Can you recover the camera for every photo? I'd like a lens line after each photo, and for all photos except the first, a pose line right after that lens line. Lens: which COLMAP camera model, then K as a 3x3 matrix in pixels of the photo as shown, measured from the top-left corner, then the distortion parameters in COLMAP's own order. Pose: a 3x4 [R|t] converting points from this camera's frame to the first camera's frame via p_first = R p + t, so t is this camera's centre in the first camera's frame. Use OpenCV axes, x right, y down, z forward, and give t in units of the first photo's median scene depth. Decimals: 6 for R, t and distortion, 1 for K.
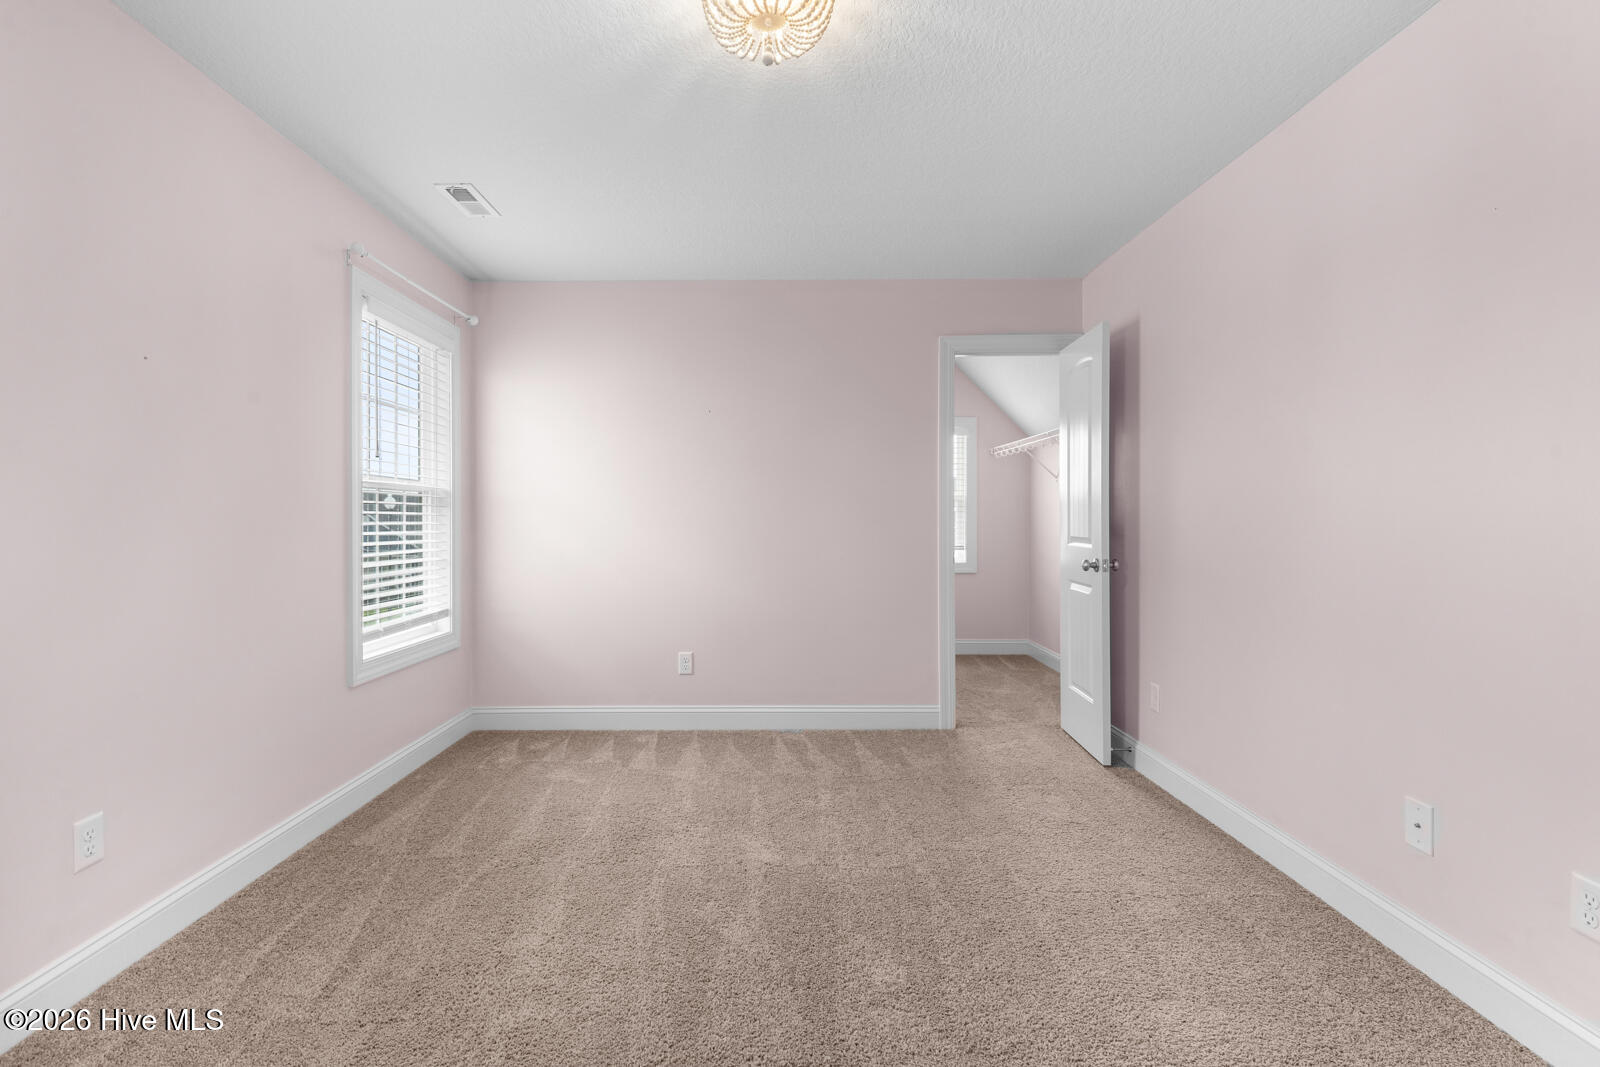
lens RADIAL K [[724.1, 0, 789.9], [0, 724.1, 525.7], [0, 0, 1]] dist [0.001997, -0.000793]
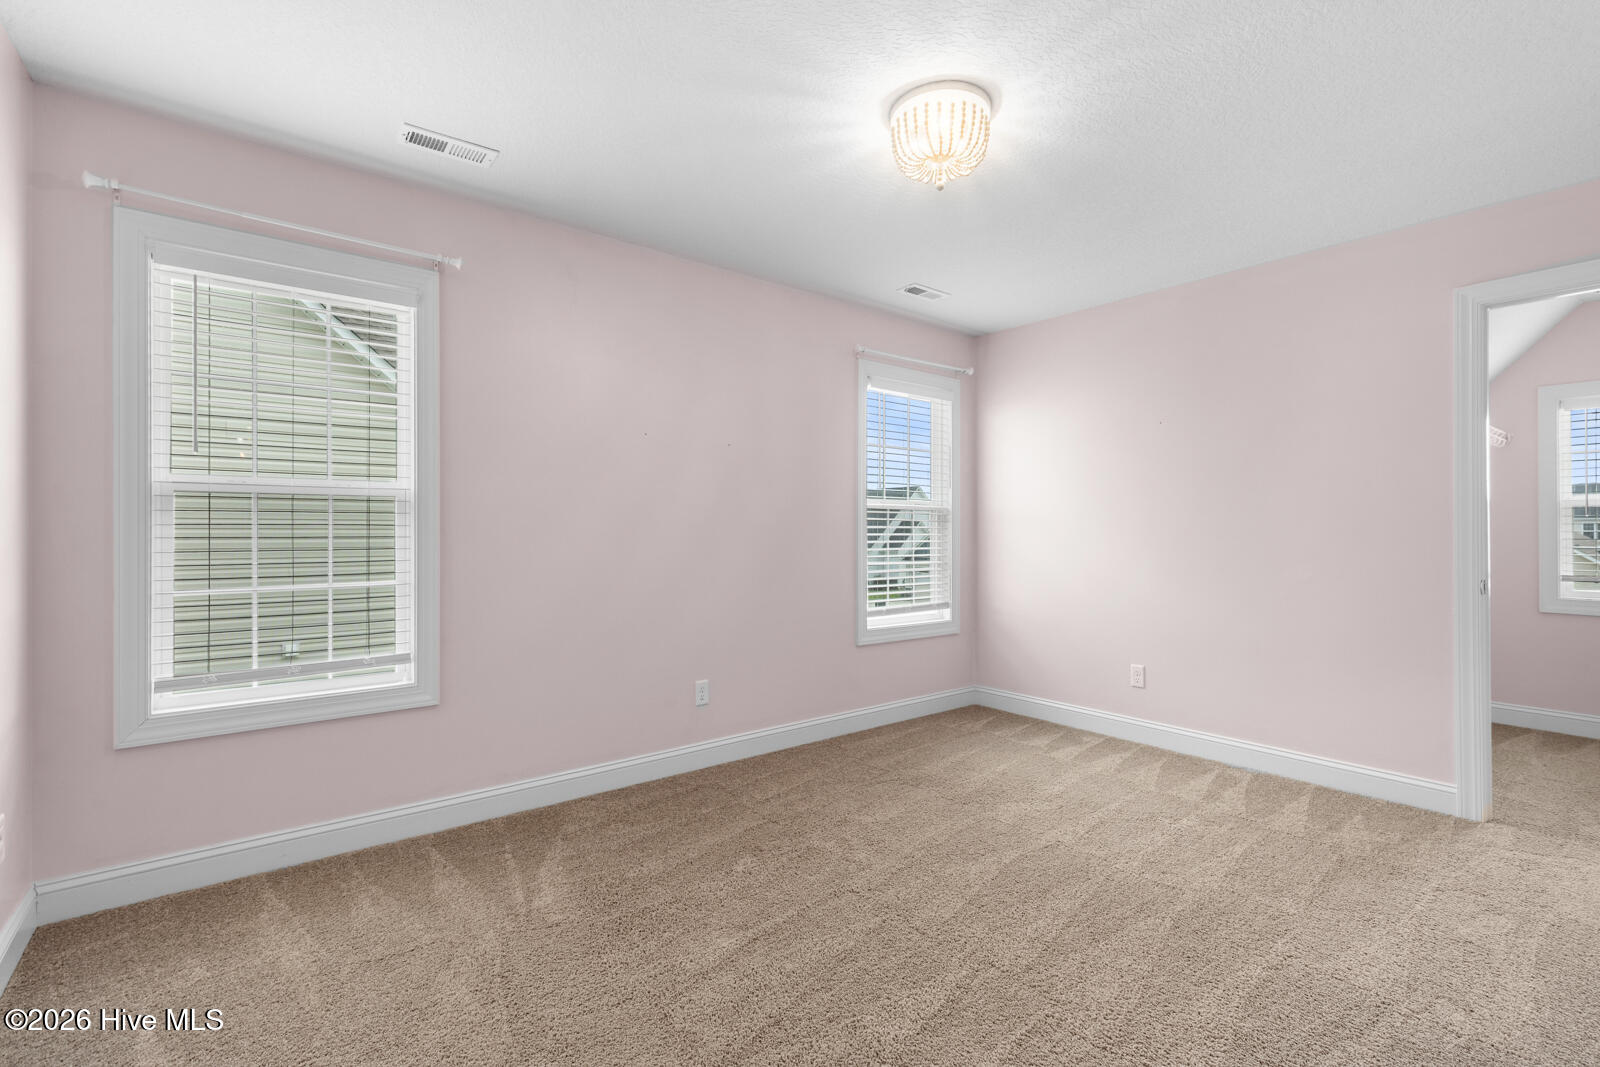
lens RADIAL K [[724.1, 0, 754.6], [0, 724.1, 542.9], [0, 0, 1]] dist [0.001997, -0.000793]
pose [[0.584085, 0.017953, -0.811494, 0.422616], [-0.013278, 0.999833, 0.012563, -0.000834], [0.811584, 0.003437, 0.584226, -0.025132]]
